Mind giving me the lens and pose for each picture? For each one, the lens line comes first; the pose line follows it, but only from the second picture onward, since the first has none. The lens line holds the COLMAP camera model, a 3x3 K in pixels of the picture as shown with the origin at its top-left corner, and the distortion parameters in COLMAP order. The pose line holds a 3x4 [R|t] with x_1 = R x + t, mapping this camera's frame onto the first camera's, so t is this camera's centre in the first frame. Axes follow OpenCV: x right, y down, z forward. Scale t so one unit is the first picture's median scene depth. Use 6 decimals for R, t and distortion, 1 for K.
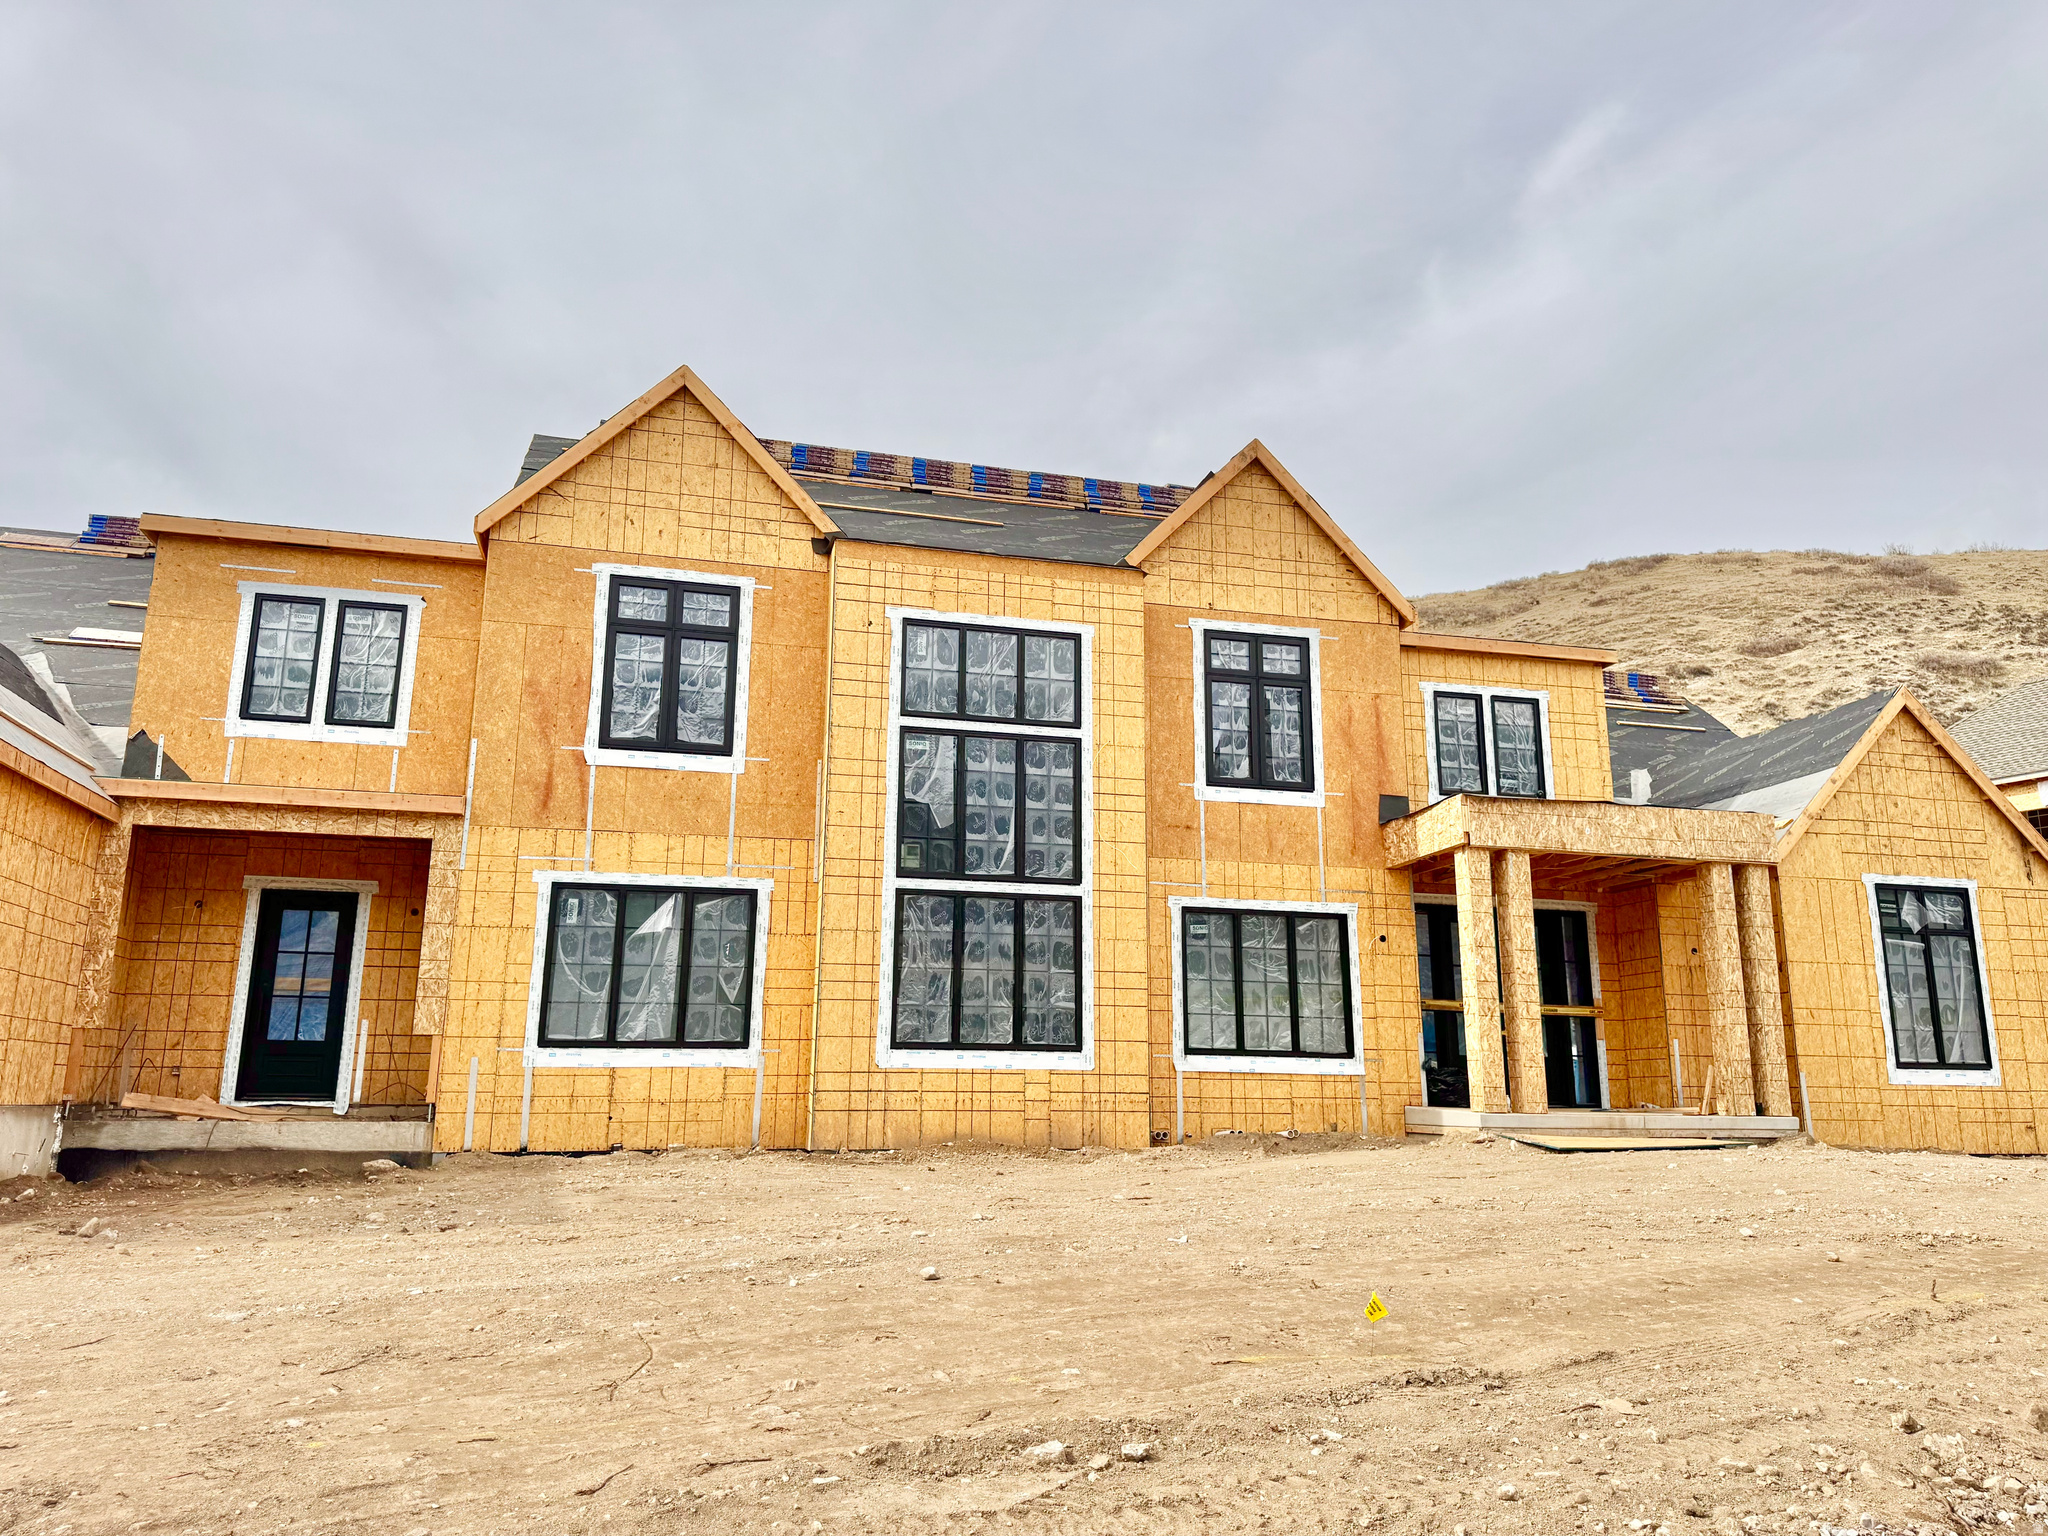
lens RADIAL K [[1434.9, 0, 1028.4], [0, 1434.9, 769.2], [0, 0, 1]] dist [0.083670, -0.101642]
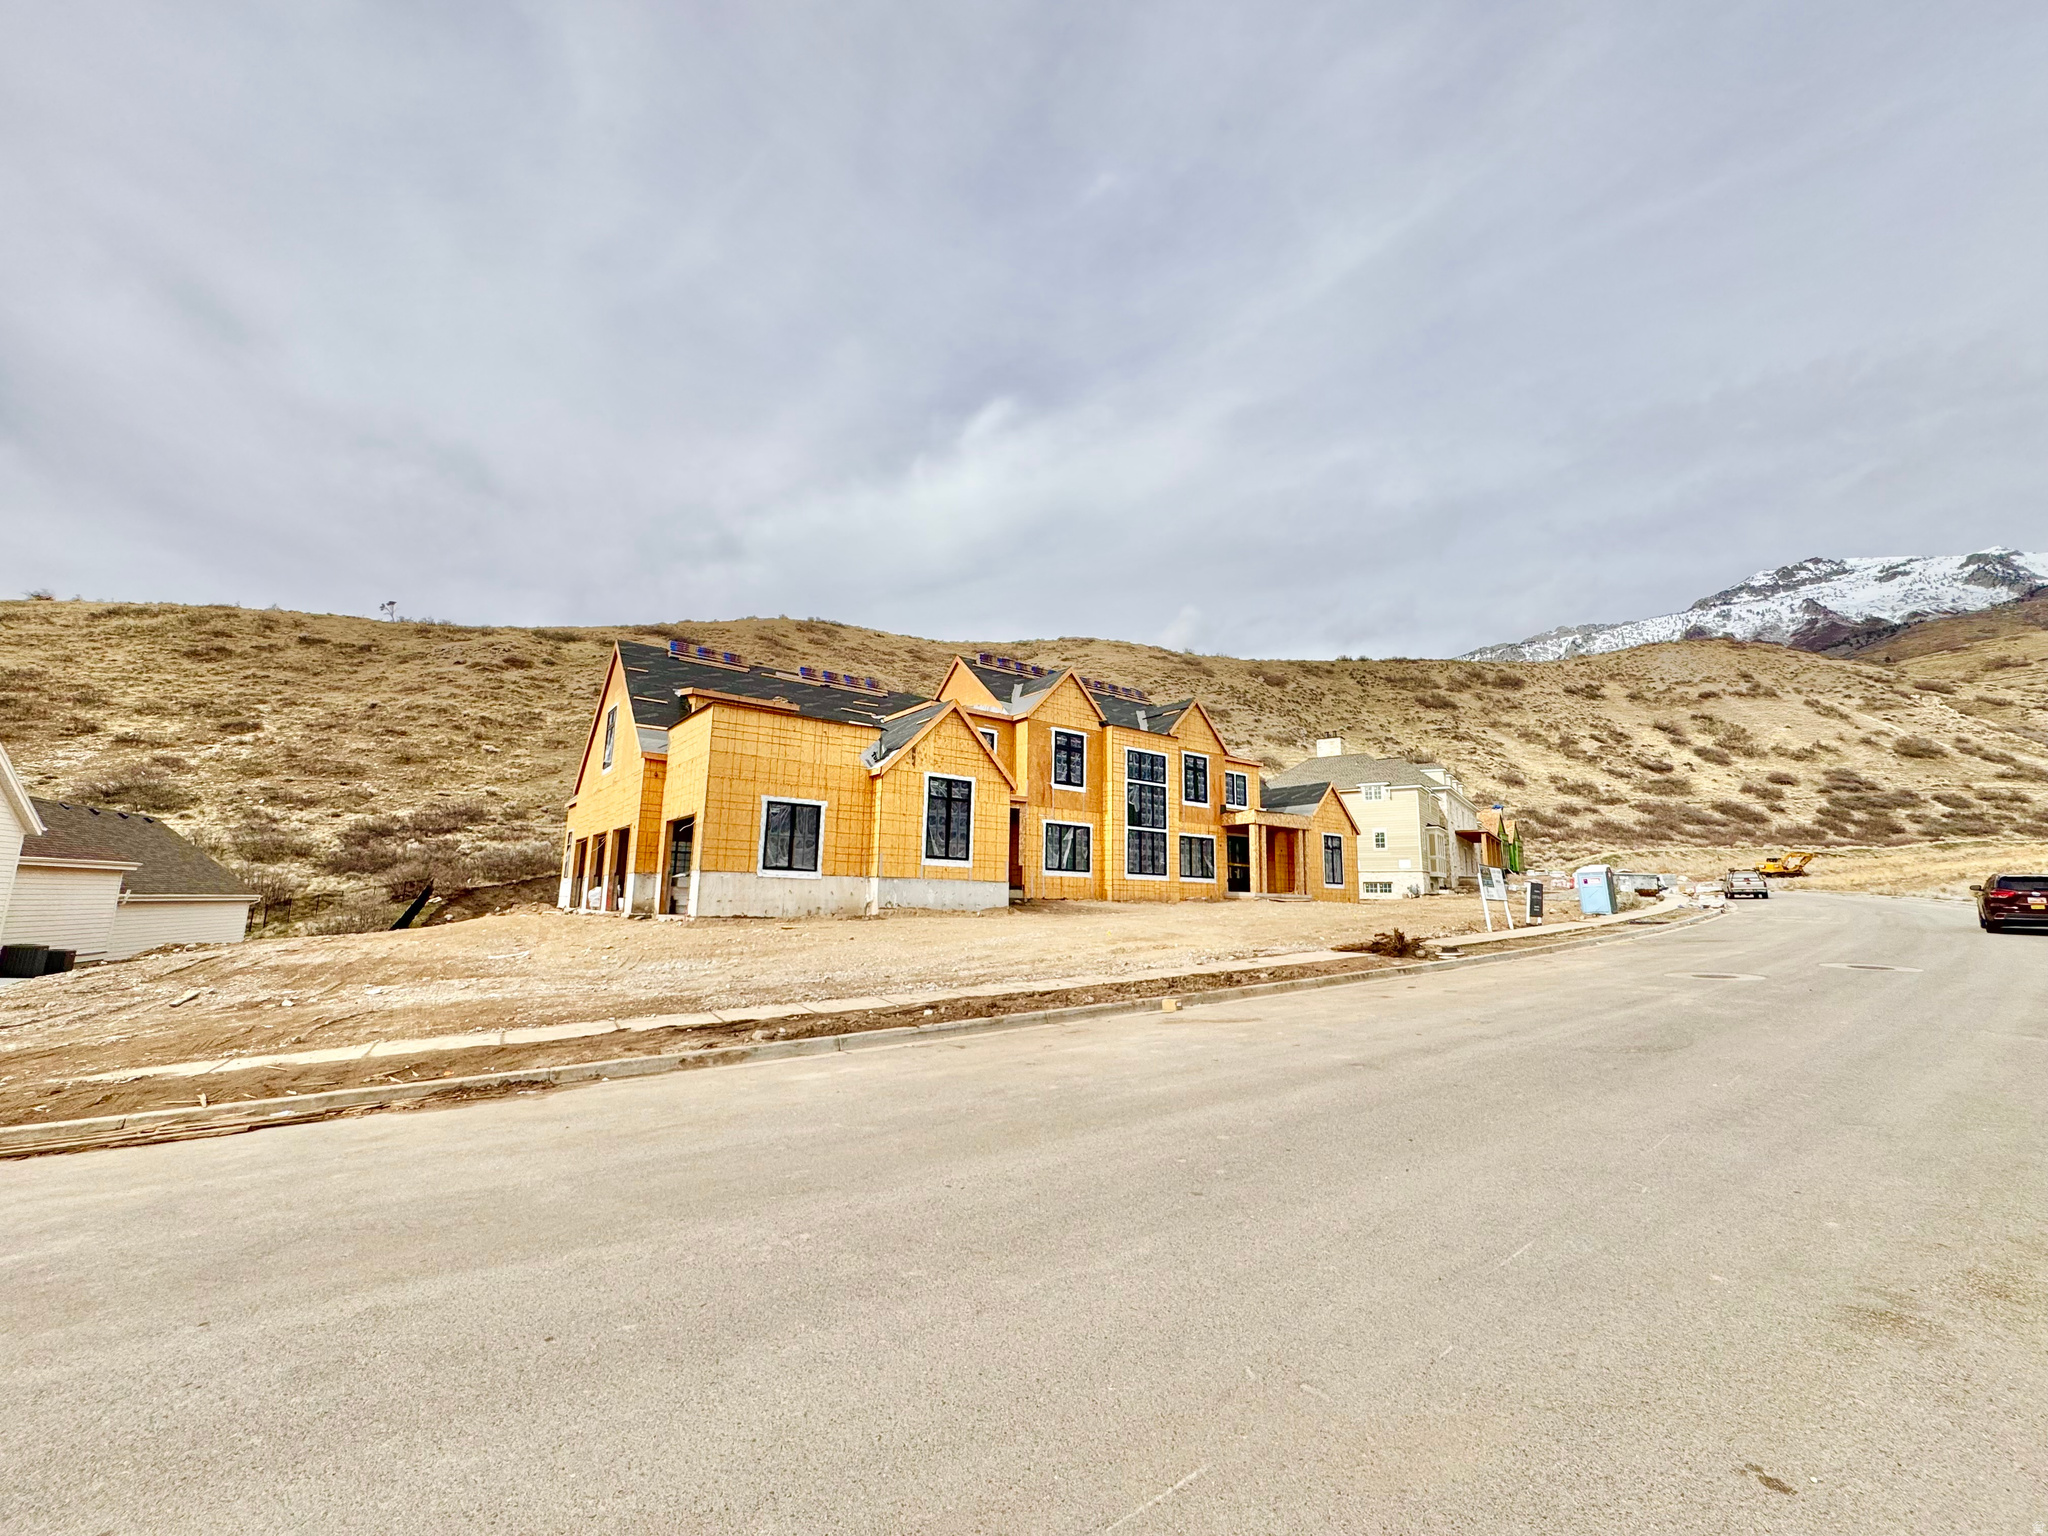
lens RADIAL K [[818.7, 0, 1028.1], [0, 818.7, 775.9], [0, 0, 1]] dist [-0.003209, 0.000613]
pose [[0.921721, 0.069713, 0.381538, -1.049417], [-0.098172, 0.993614, 0.055615, -0.128854], [-0.375224, -0.088718, 0.922679, -0.721734]]
